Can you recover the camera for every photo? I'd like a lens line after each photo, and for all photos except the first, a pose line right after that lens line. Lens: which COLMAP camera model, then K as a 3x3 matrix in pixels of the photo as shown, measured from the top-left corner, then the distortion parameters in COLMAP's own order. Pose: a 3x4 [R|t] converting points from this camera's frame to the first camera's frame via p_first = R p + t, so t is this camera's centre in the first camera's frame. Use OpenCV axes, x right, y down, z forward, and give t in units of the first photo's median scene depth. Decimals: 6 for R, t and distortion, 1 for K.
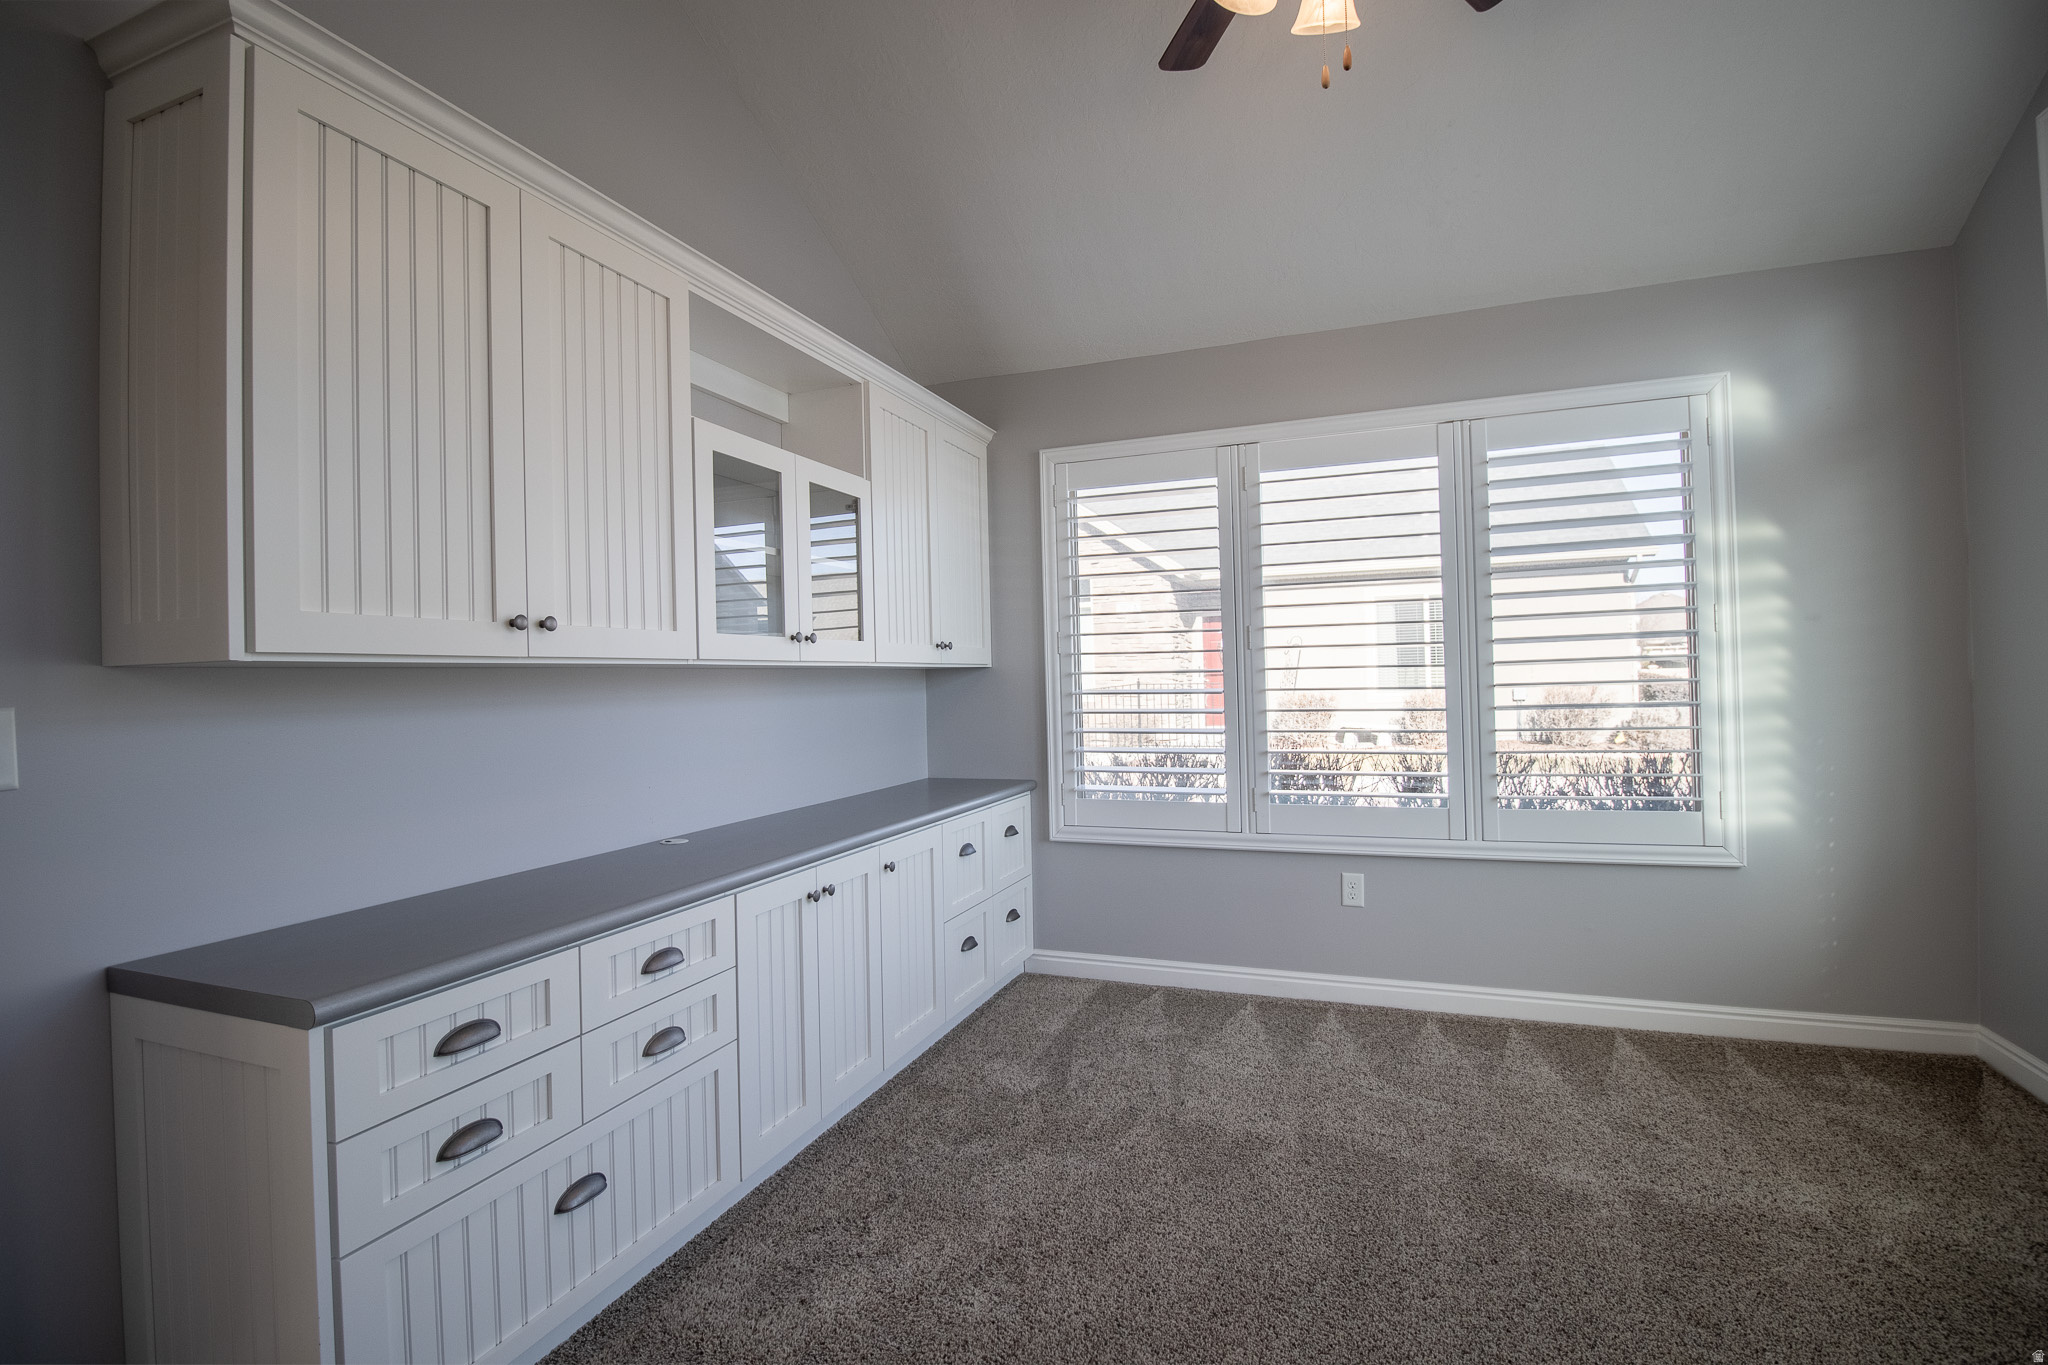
lens RADIAL K [[938.3, 0, 1030.0], [0, 938.3, 672.9], [0, 0, 1]] dist [-0.002726, -0.011219]
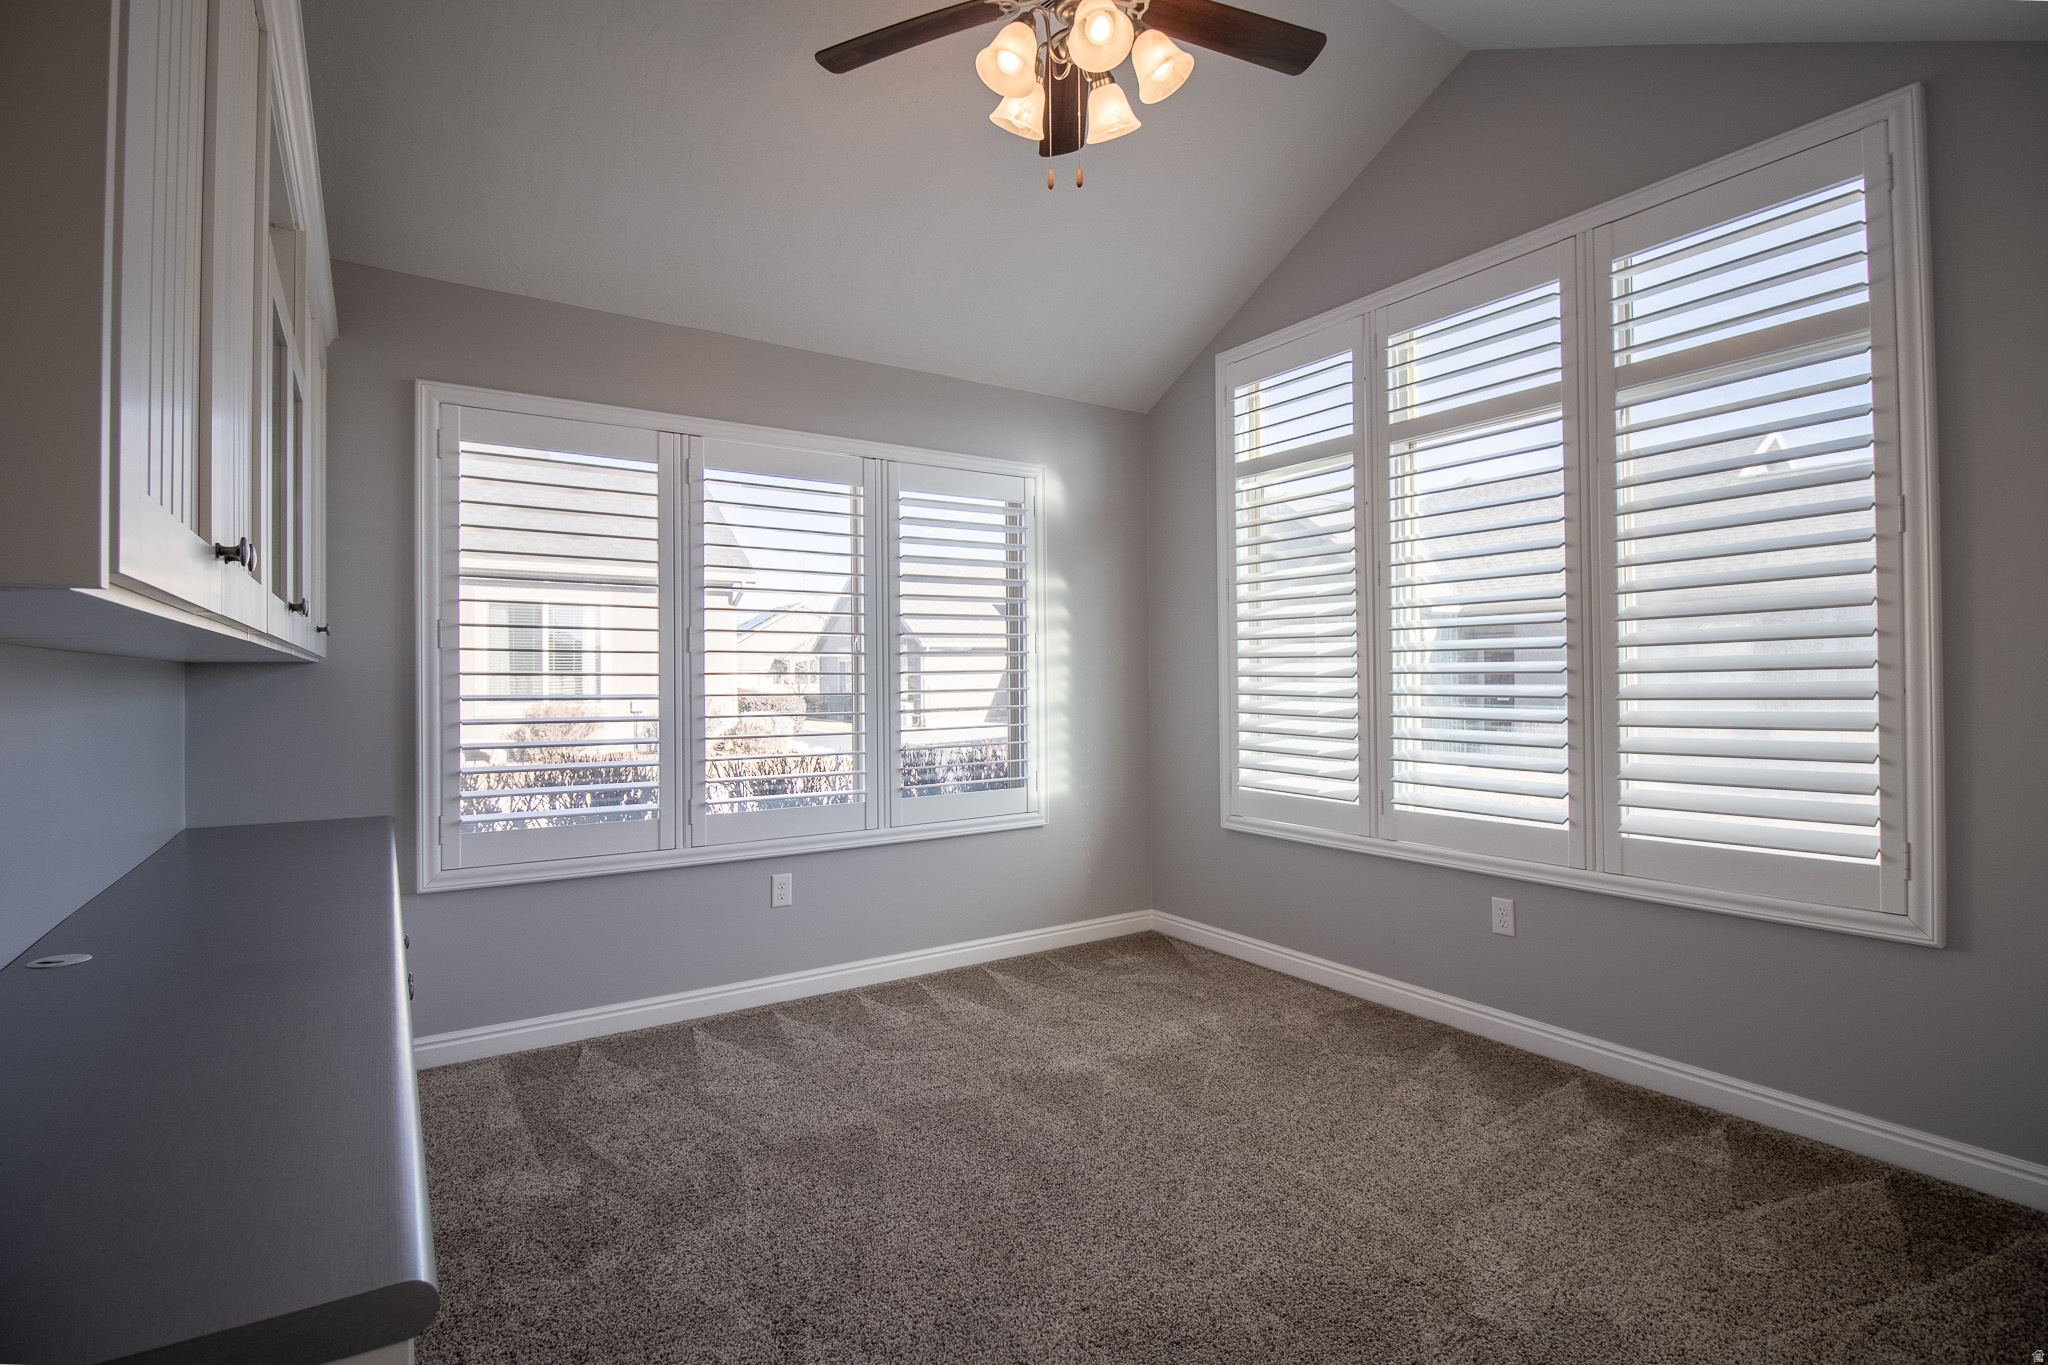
lens RADIAL K [[972.7, 0, 1031.1], [0, 972.7, 671.3], [0, 0, 1]] dist [0.000569, -0.013380]
pose [[0.587618, 0.025350, 0.808742, -0.398547], [-0.012647, 0.999675, -0.022145, 0.012332], [-0.809040, 0.002784, 0.587747, 0.166232]]
